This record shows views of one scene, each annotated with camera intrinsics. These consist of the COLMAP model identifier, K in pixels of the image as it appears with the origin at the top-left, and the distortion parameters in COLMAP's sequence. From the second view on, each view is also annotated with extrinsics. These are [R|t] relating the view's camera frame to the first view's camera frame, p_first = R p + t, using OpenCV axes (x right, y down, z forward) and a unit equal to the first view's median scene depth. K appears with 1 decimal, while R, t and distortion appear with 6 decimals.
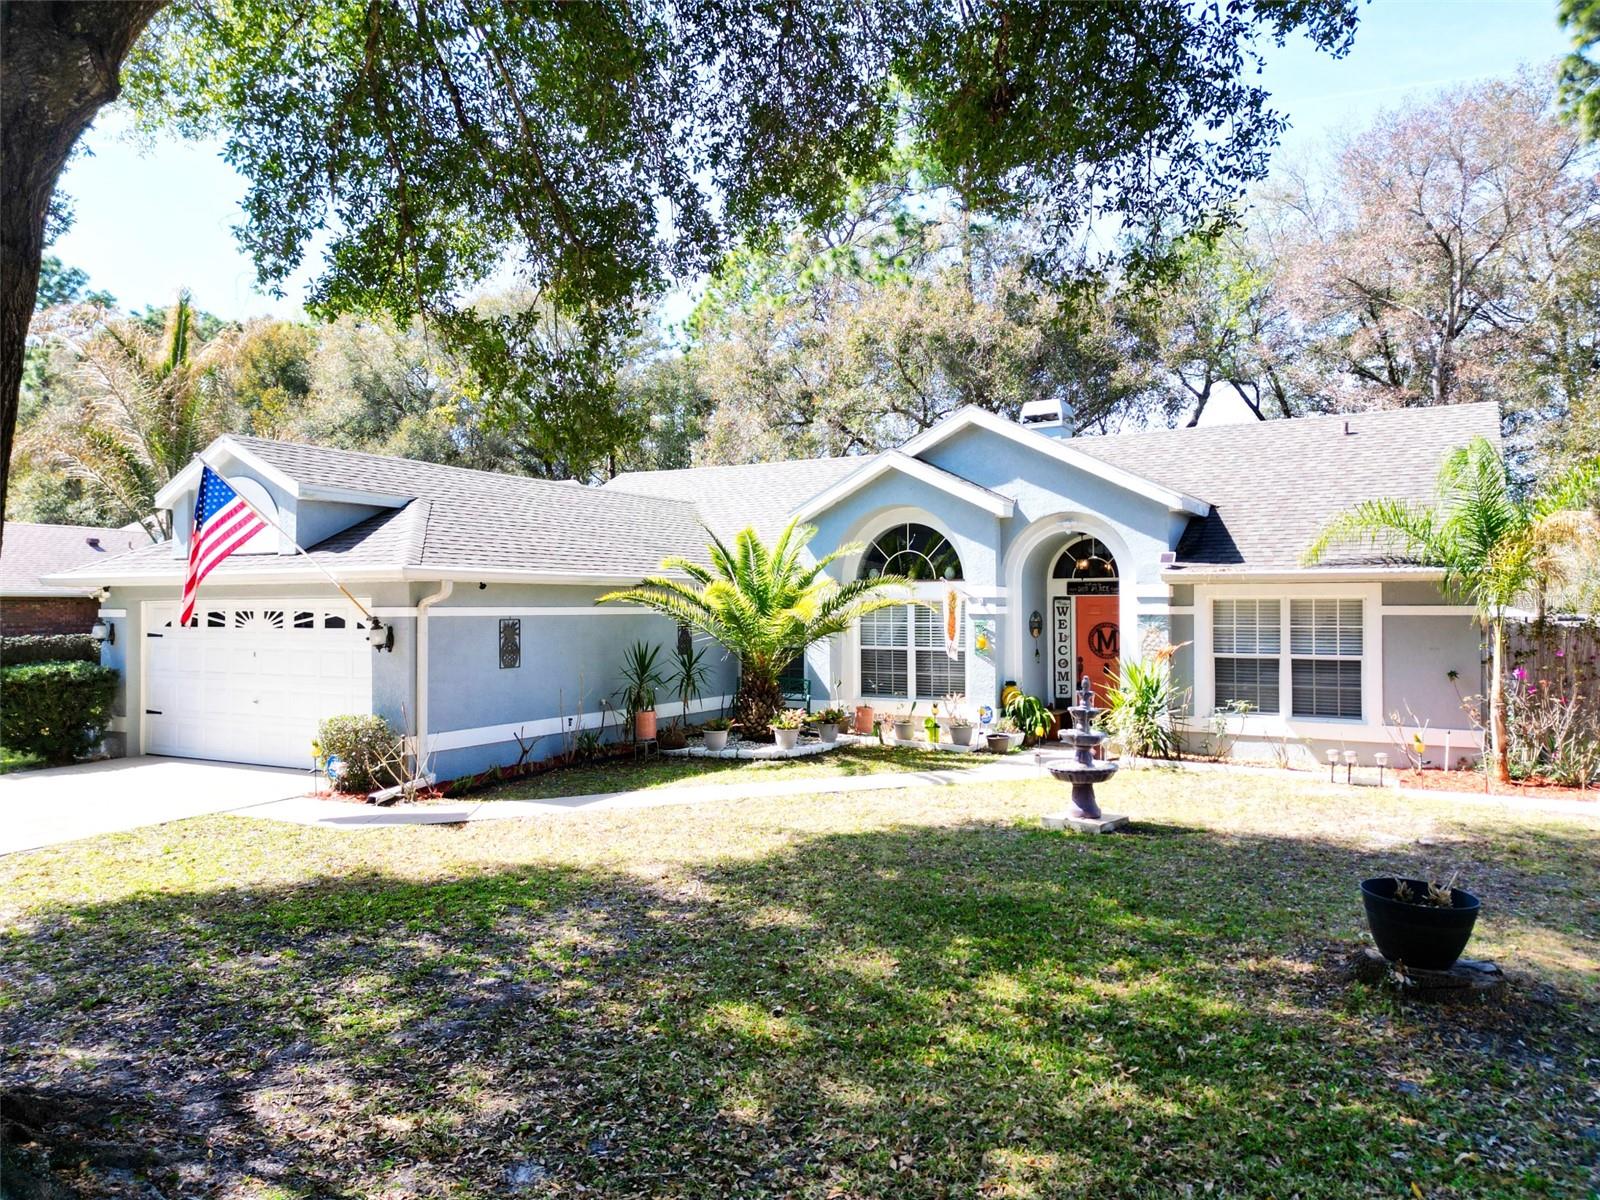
lens RADIAL K [[1111.2, 0, 800.0], [0, 1111.2, 600.0], [0, 0, 1]] dist [0.087336, -0.073522]
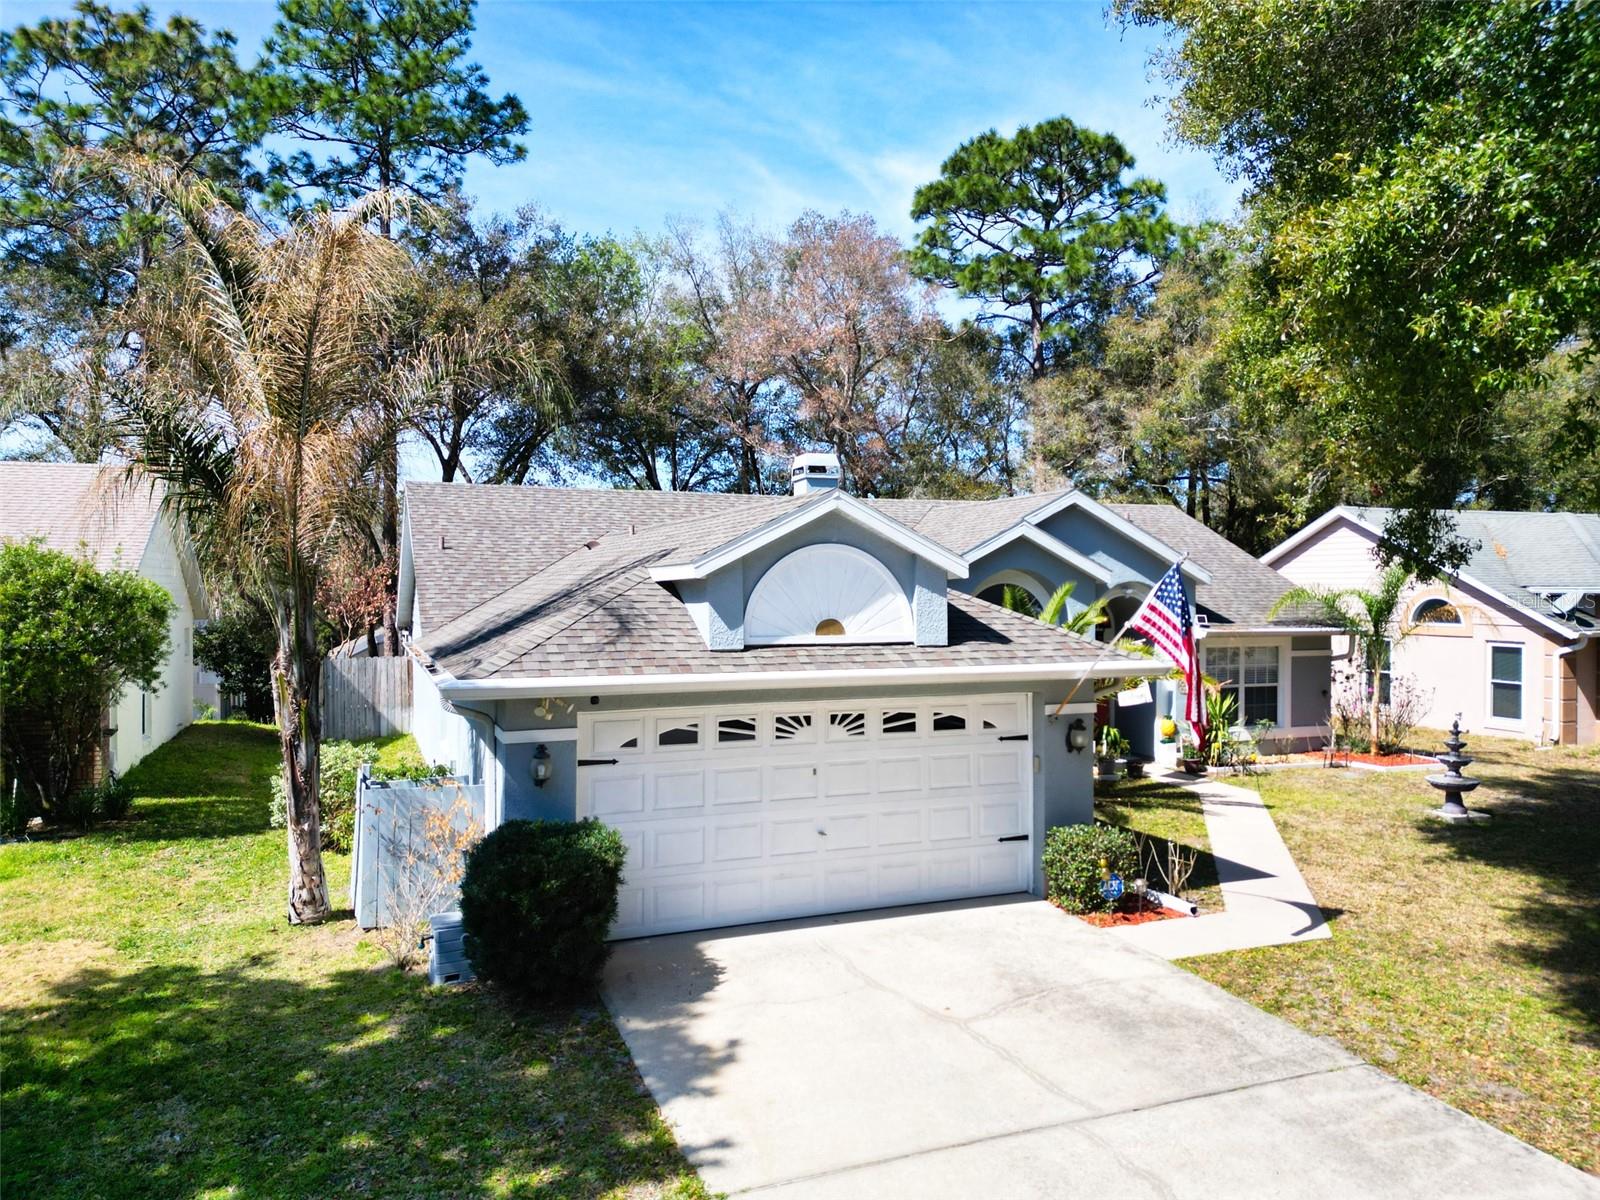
lens RADIAL K [[1141.3, 0, 800.0], [0, 1141.3, 600.0], [0, 0, 1]] dist [0.182116, -0.159781]
pose [[0.602532, -0.011525, 0.798011, -1.115443], [-0.011674, 0.999661, 0.023252, -0.087498], [-0.798009, -0.023326, 0.602194, 0.539021]]
